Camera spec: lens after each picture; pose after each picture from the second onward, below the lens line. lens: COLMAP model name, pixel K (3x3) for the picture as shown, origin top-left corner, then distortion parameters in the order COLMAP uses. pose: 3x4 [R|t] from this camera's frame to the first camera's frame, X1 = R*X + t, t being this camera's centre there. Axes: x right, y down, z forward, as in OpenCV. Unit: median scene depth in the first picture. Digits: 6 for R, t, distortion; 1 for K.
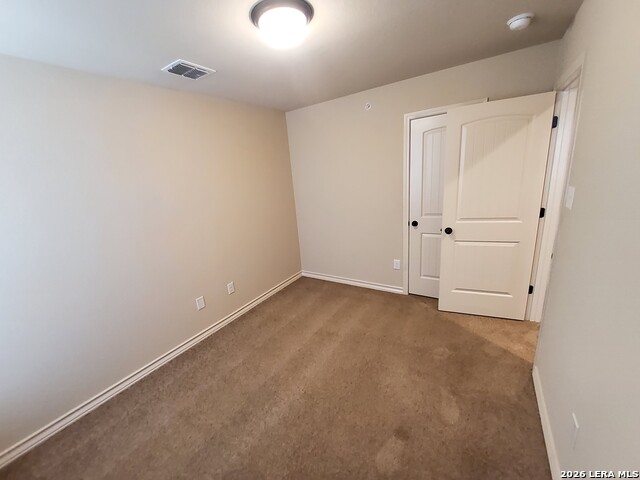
lens RADIAL K [[256.0, 0, 313.5], [0, 256.0, 237.3], [0, 0, 1]] dist [0.000767, -0.000296]
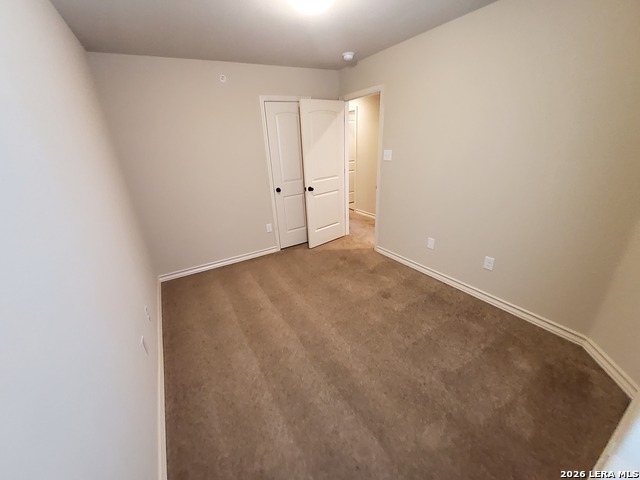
lens RADIAL K [[256.0, 0, 315.4], [0, 256.0, 235.9], [0, 0, 1]] dist [0.000767, -0.000296]
pose [[0.465460, -0.266419, 0.844019, -0.670896], [0.239938, 0.955892, 0.169412, -0.008978], [-0.851925, 0.123658, 0.508854, 0.274998]]
